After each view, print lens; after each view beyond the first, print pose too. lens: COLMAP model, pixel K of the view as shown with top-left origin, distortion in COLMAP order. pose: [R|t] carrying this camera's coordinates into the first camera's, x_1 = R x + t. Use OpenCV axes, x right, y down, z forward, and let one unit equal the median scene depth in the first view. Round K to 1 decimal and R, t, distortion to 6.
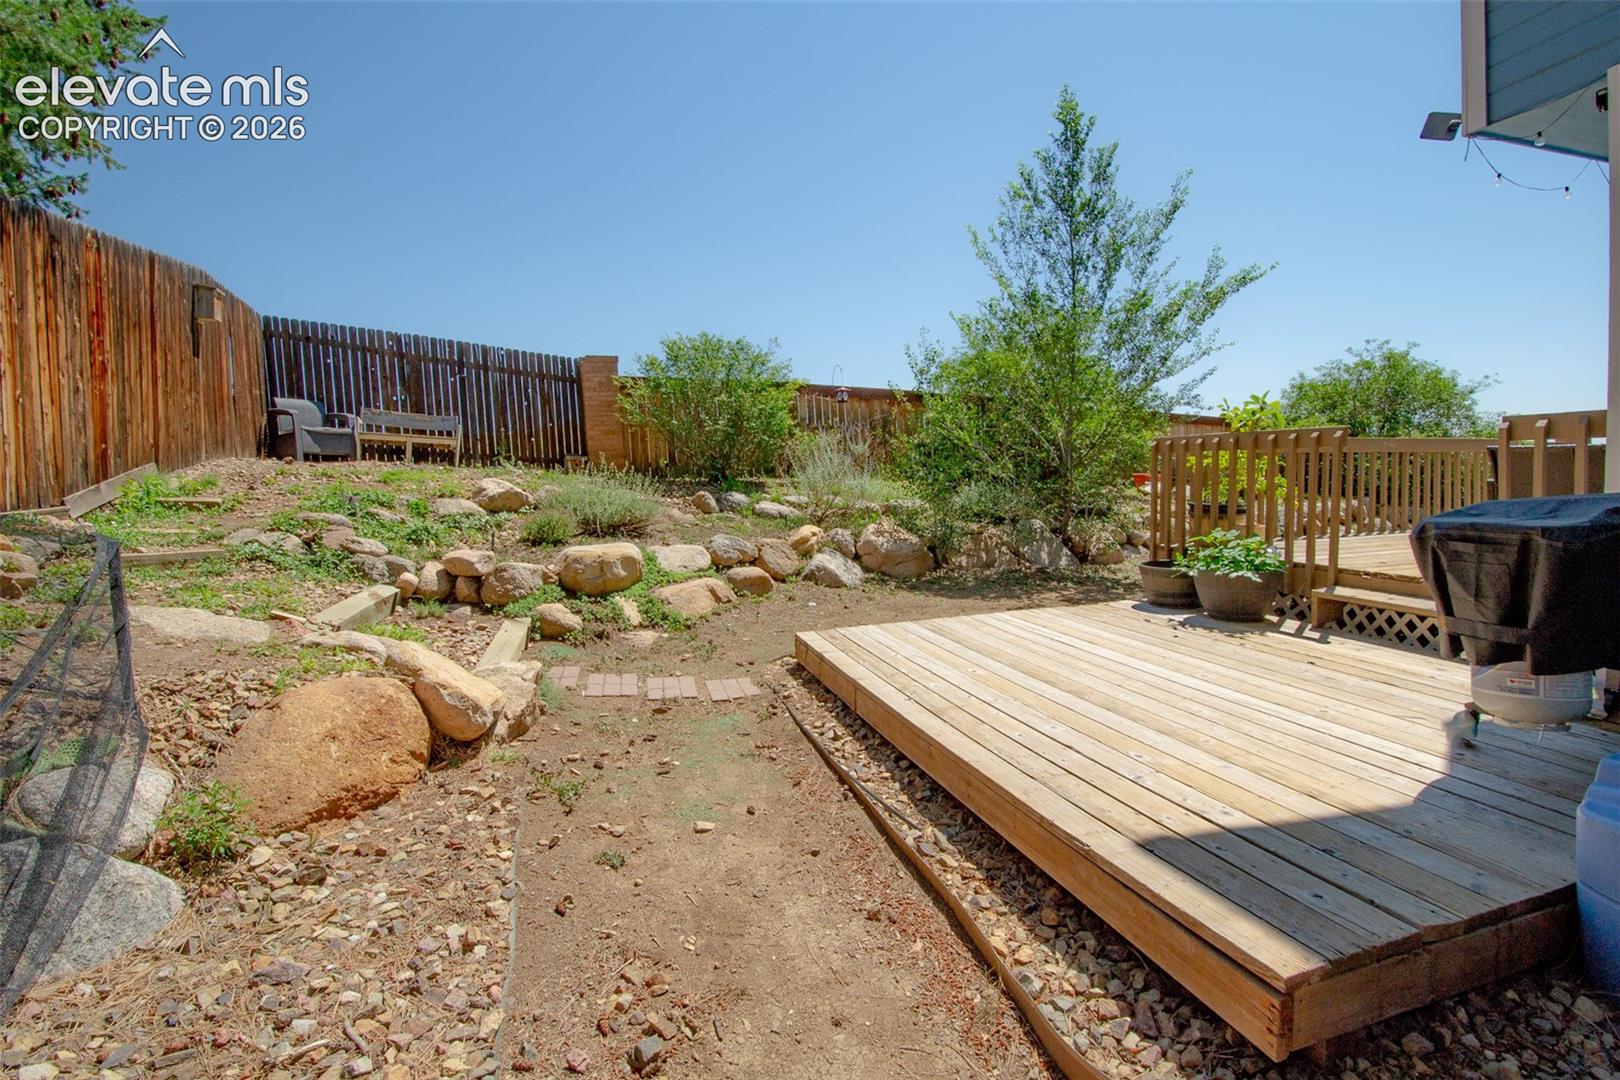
lens RADIAL K [[737.7, 0, 816.2], [0, 737.7, 530.9], [0, 0, 1]] dist [0.013626, -0.000333]
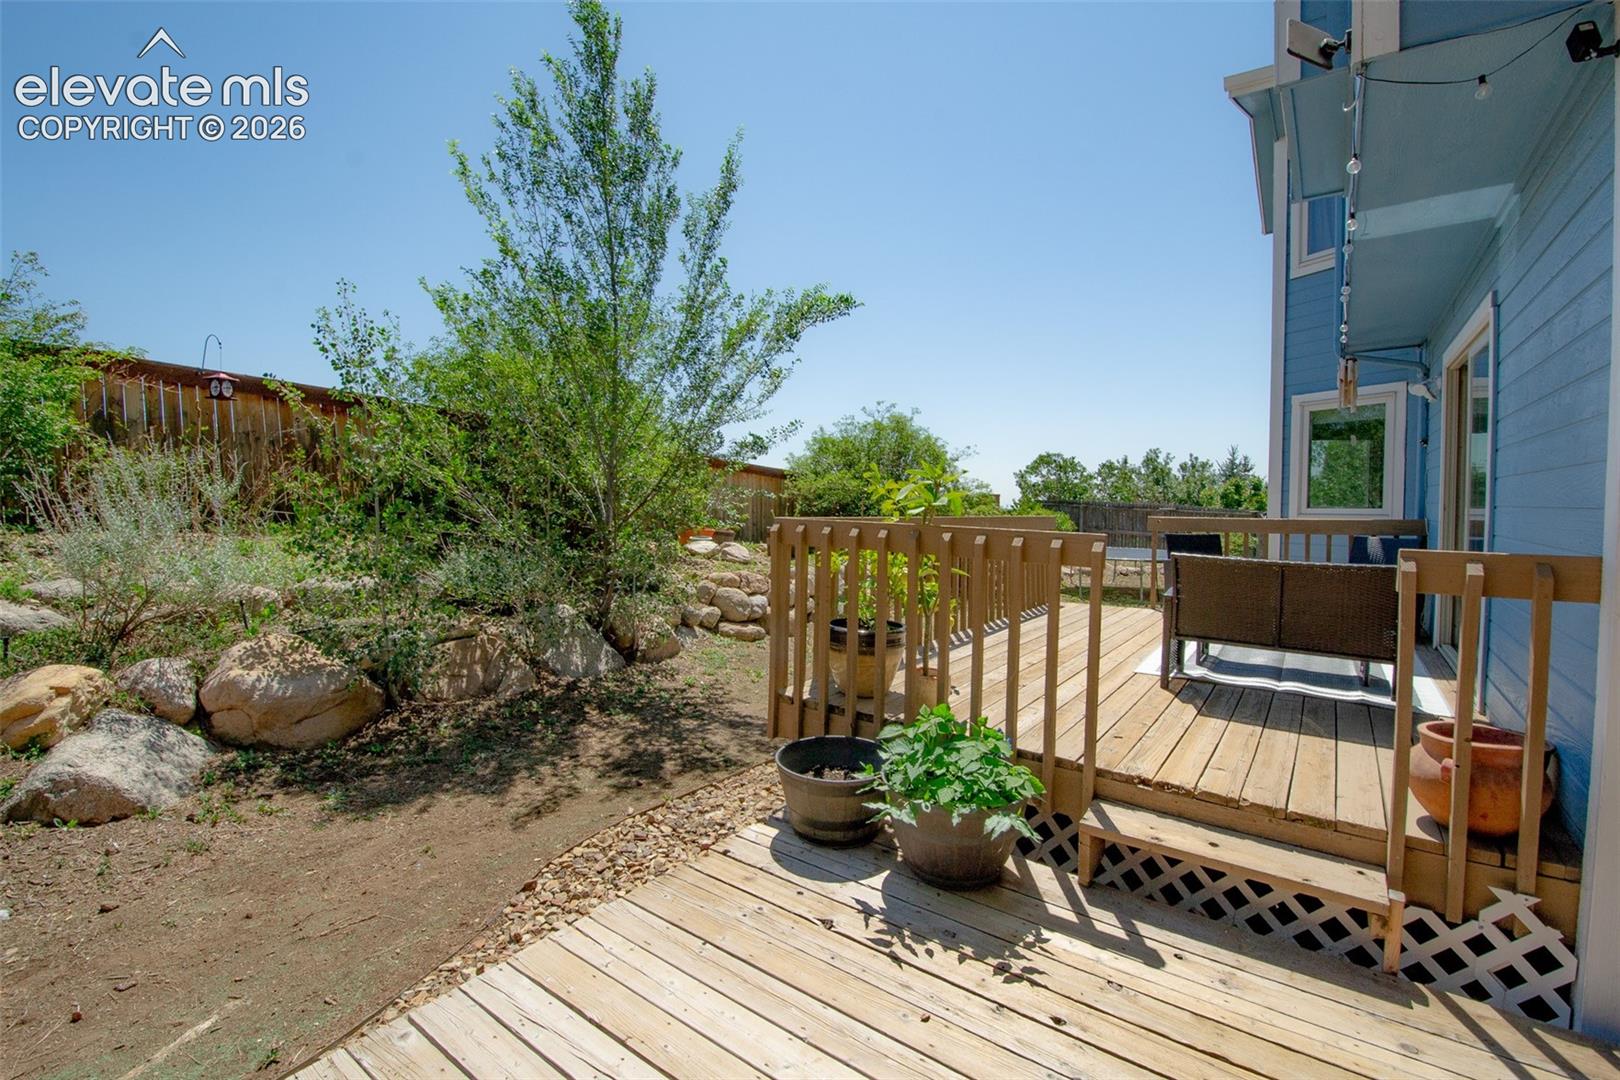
lens RADIAL K [[700.9, 0, 803.4], [0, 700.9, 551.2], [0, 0, 1]] dist [0.026070, -0.028773]
pose [[0.803092, -0.007927, 0.595803, 0.089625], [0.007439, 0.999967, 0.003276, -0.065124], [-0.595809, 0.001801, 0.803124, 0.347256]]
